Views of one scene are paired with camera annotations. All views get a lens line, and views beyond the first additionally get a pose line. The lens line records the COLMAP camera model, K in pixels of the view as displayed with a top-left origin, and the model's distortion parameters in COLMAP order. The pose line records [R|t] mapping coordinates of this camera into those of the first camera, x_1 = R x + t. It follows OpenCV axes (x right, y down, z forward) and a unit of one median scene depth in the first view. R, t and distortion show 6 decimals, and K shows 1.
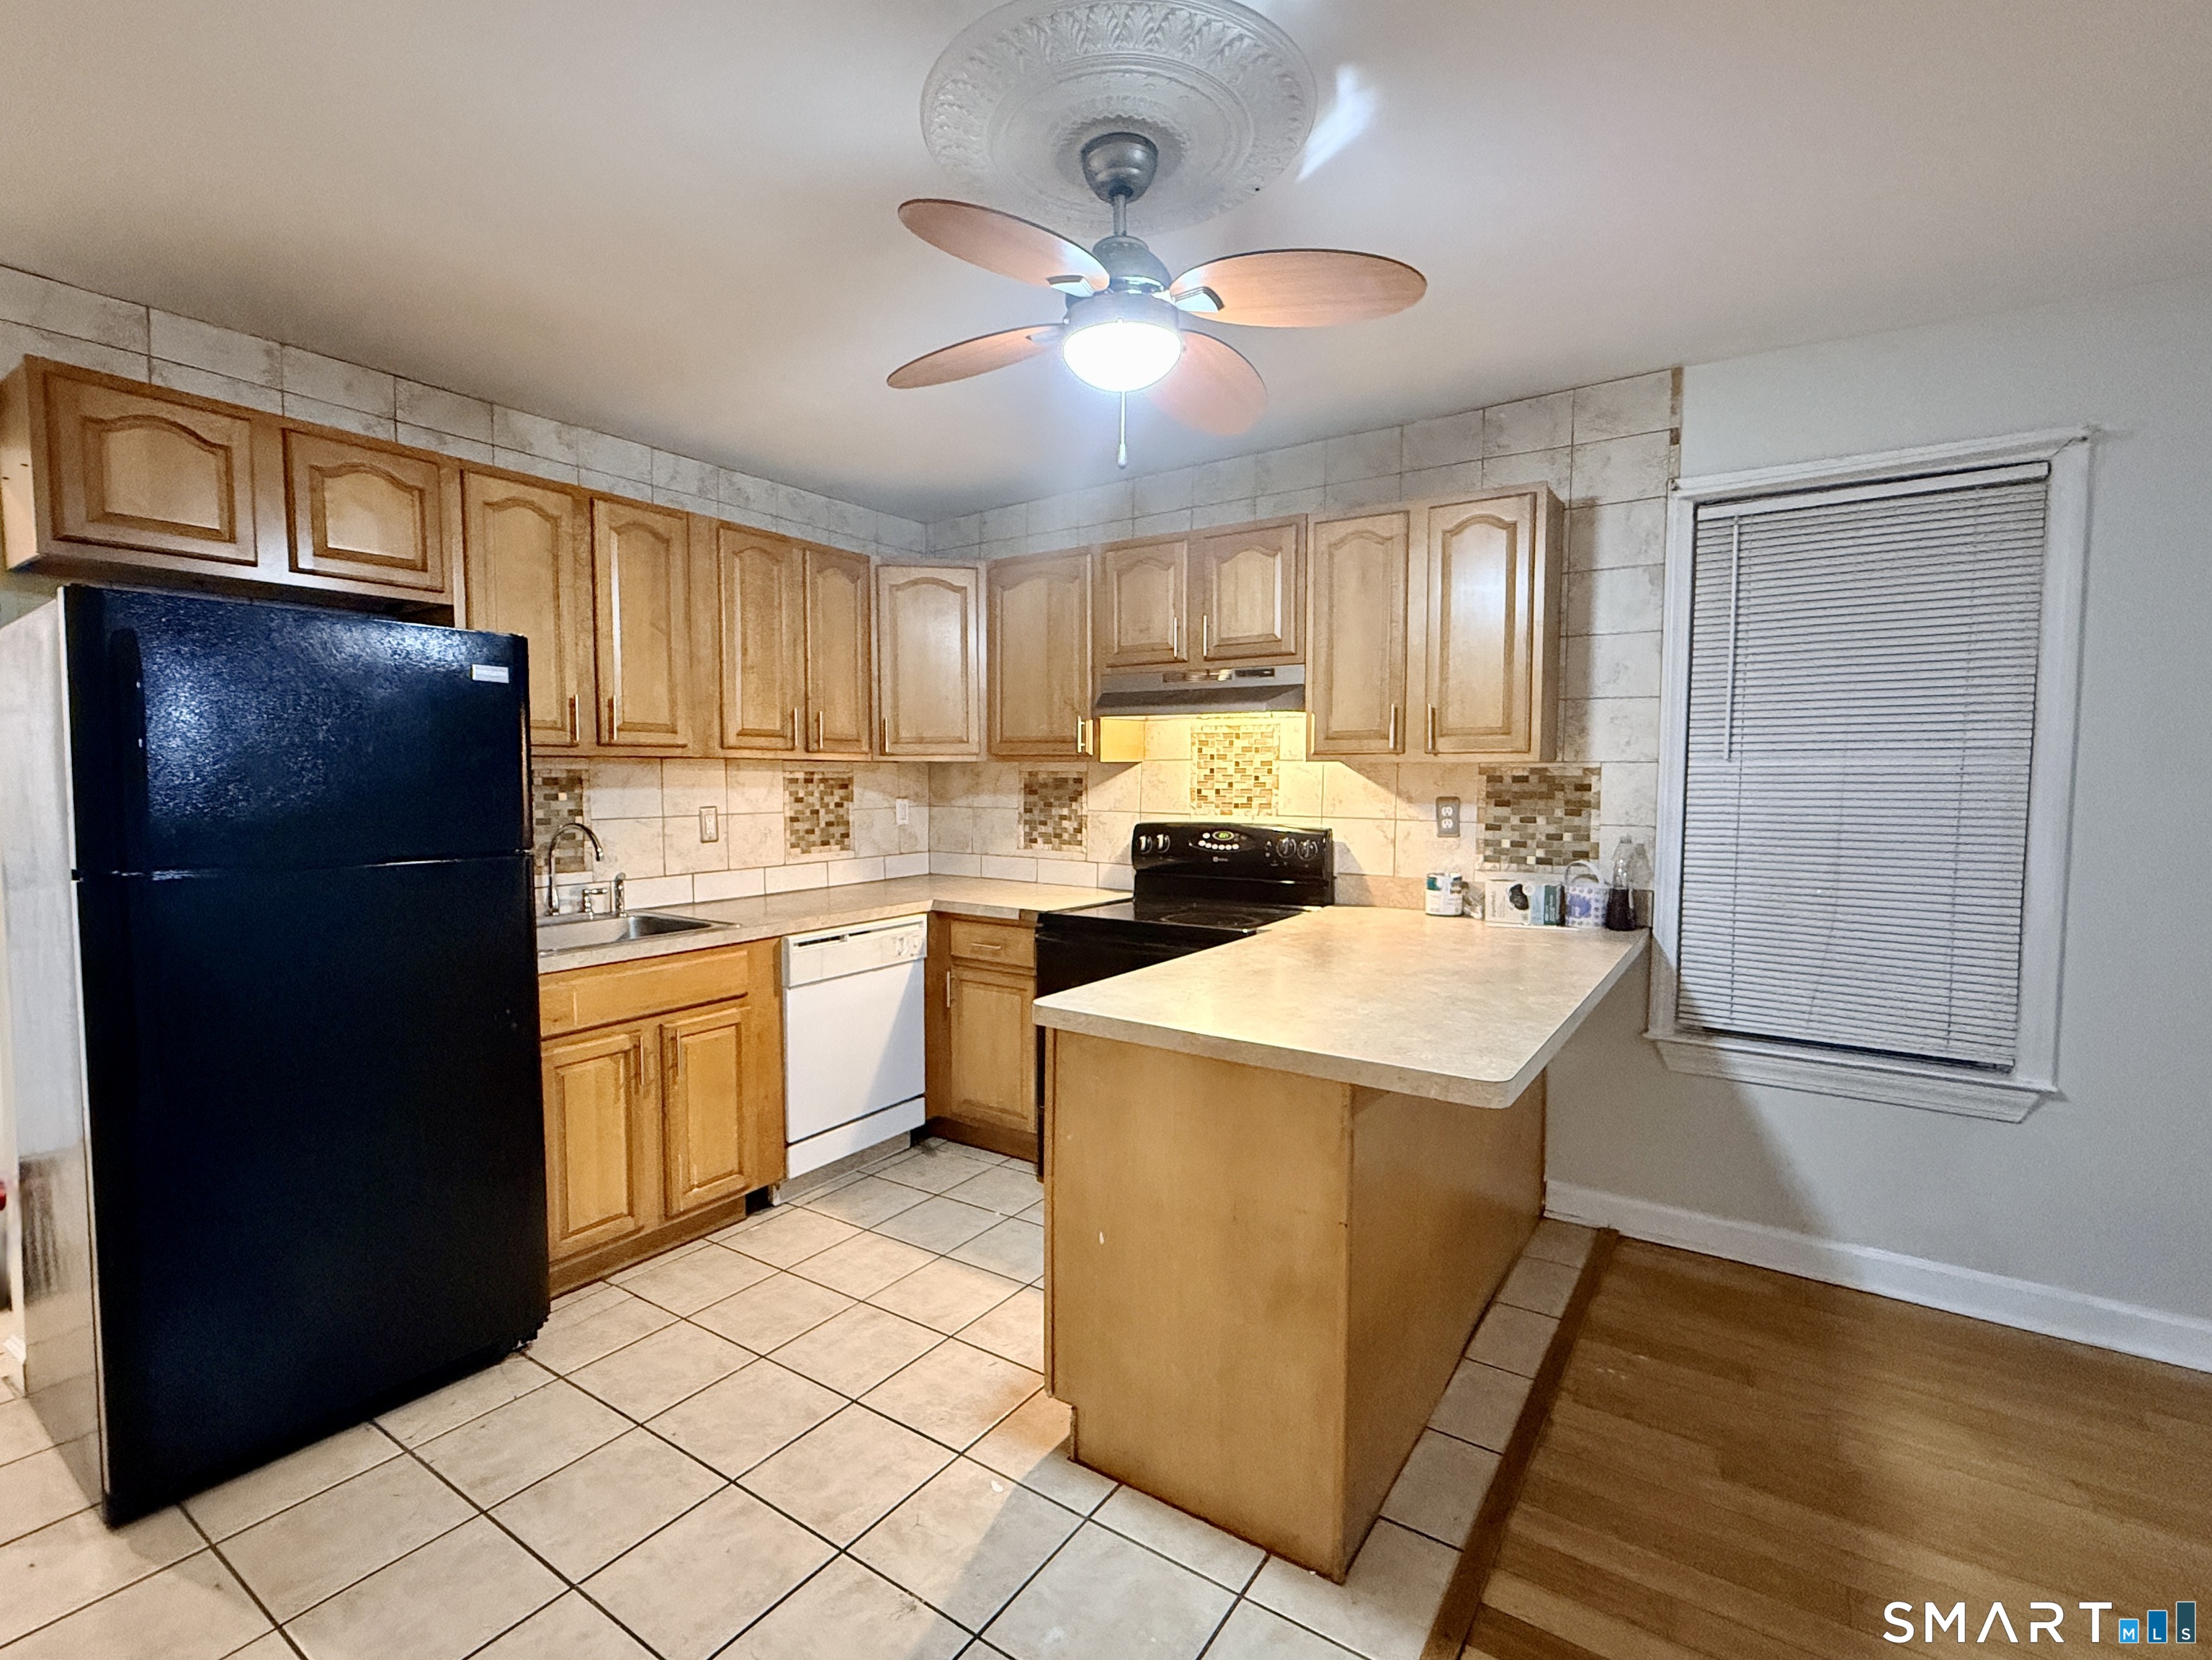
lens RADIAL K [[1027.1, 0, 1106.0], [0, 1027.1, 830.0], [0, 0, 1]] dist [-0.003417, -0.000486]
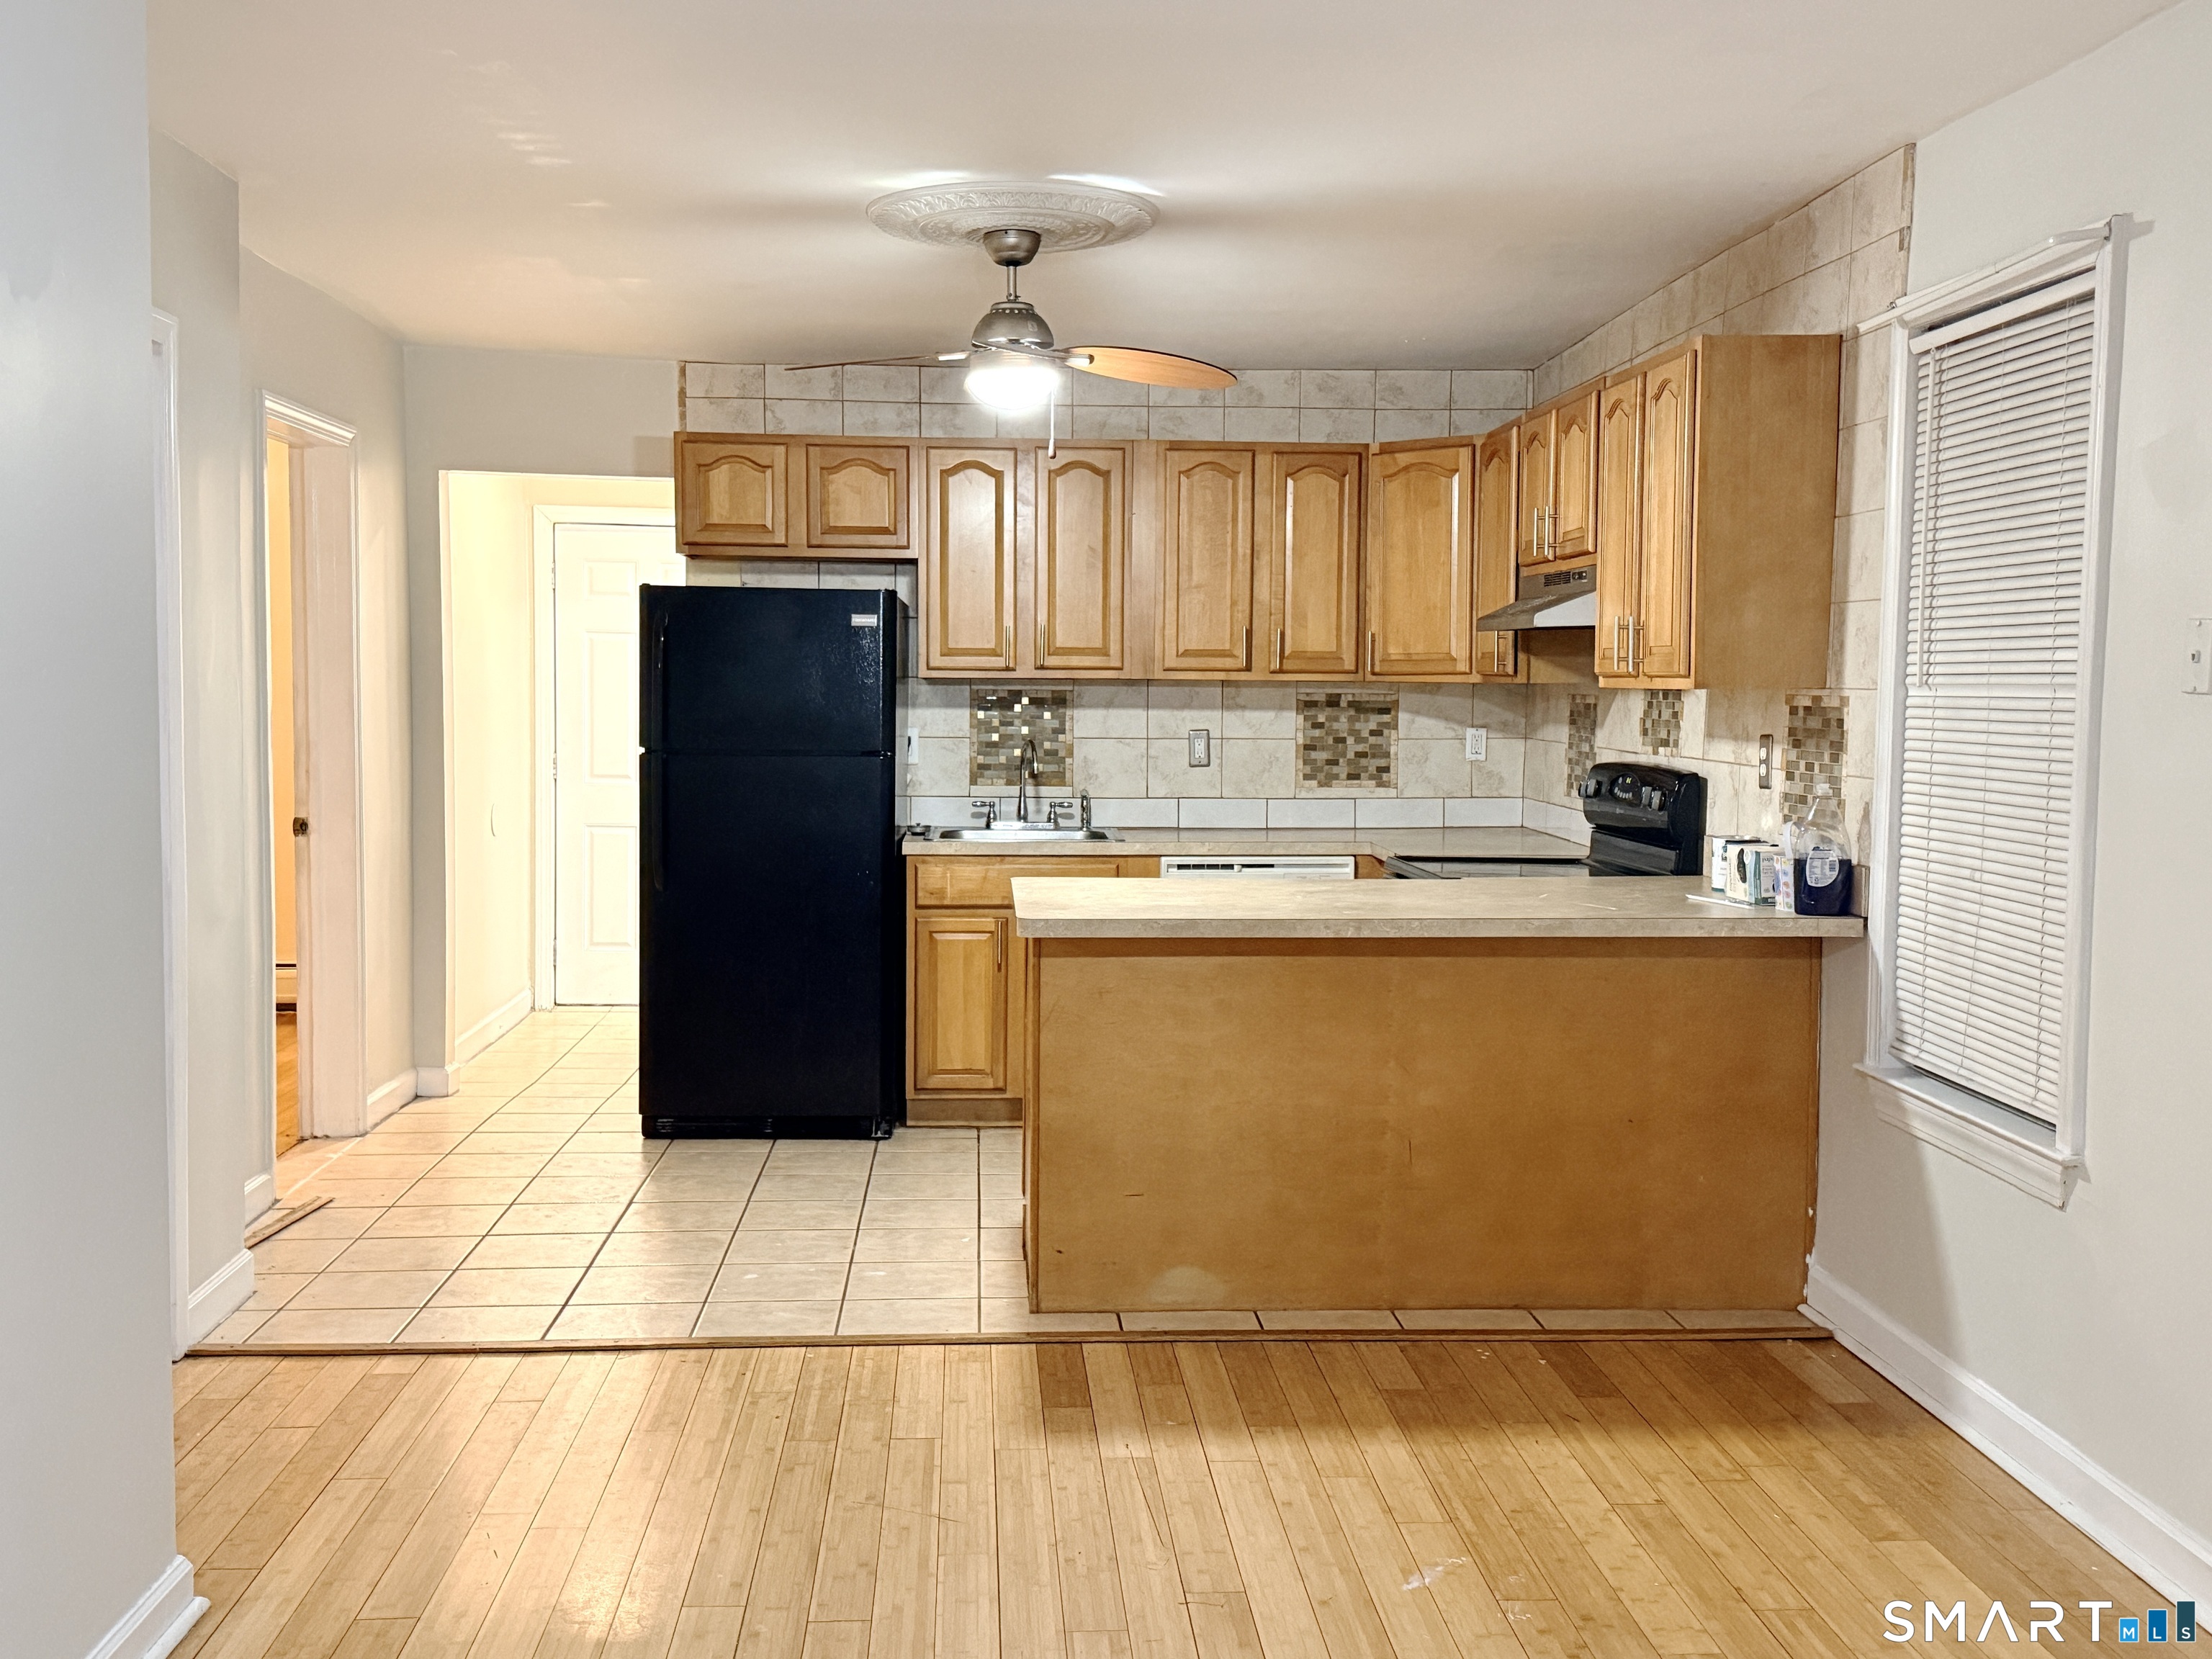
lens RADIAL K [[2224.9, 0, 1106.0], [0, 2224.9, 829.5], [0, 0, 1]] dist [0.122308, -0.005906]
pose [[0.605409, 0.056742, -0.793890, 1.311294], [-0.049810, 0.998201, 0.033360, 0.005895], [0.794355, 0.019347, 0.607146, -0.355392]]
